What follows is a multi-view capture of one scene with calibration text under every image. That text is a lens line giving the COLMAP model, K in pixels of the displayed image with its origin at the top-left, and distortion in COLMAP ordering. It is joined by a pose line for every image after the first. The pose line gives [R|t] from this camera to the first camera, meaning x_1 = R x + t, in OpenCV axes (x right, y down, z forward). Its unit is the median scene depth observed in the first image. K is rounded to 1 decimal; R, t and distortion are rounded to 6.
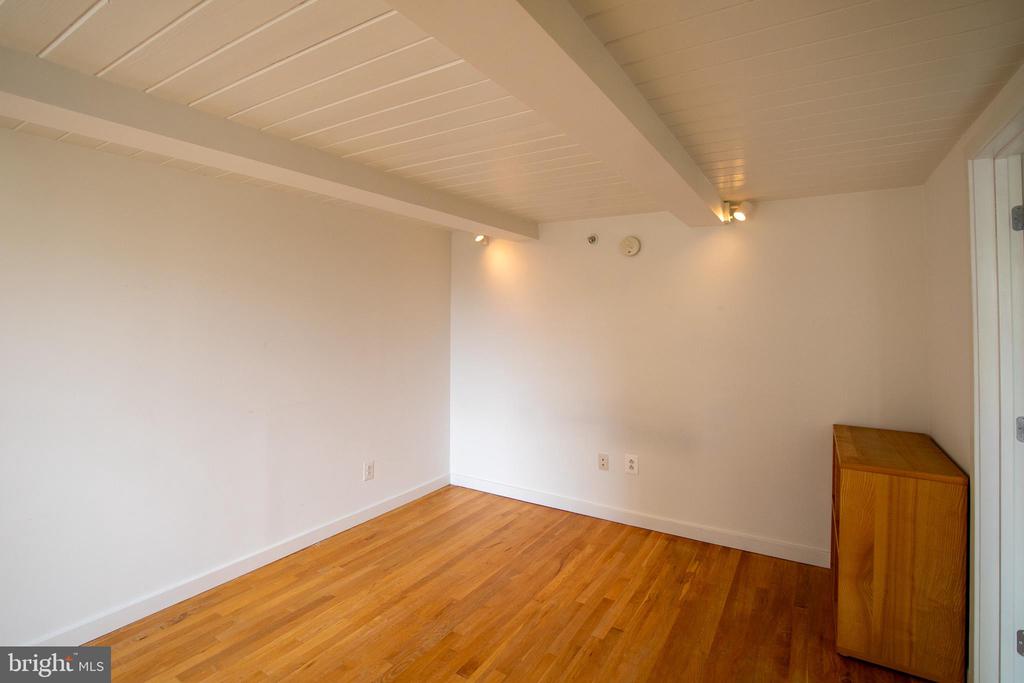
lens RADIAL K [[483.1, 0, 513.4], [0, 483.1, 312.2], [0, 0, 1]] dist [-0.030830, 0.000264]
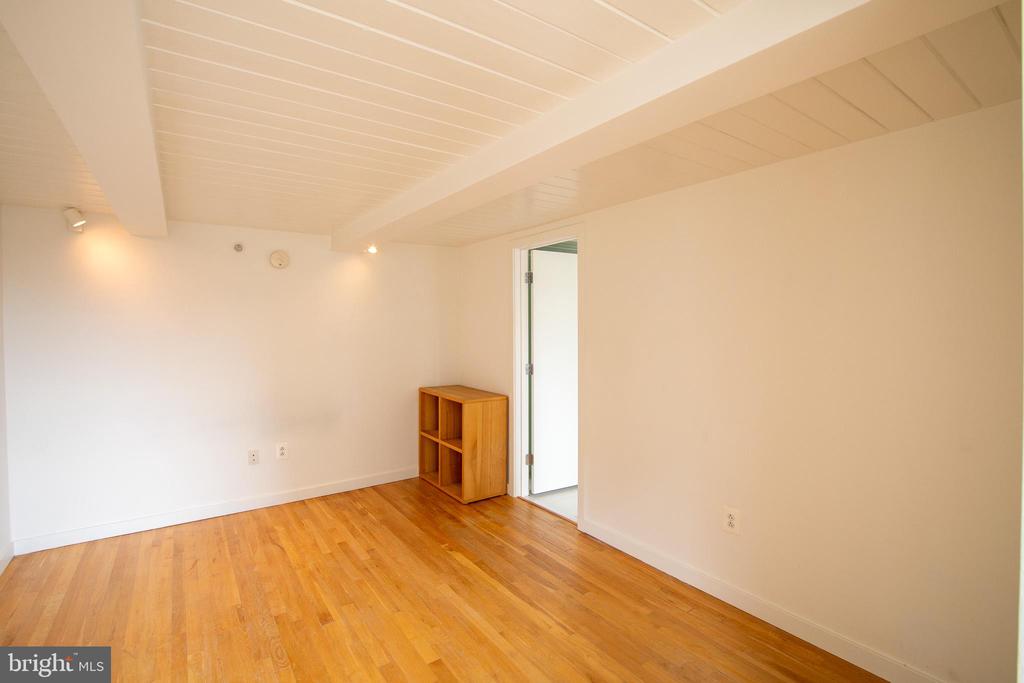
lens RADIAL K [[467.3, 0, 502.9], [0, 467.3, 336.4], [0, 0, 1]] dist [-0.040563, 0.006223]
pose [[0.410250, -0.037490, 0.911202, -0.623671], [-0.004735, 0.999054, 0.043236, -0.007312], [-0.911961, -0.022052, 0.409684, 0.089050]]
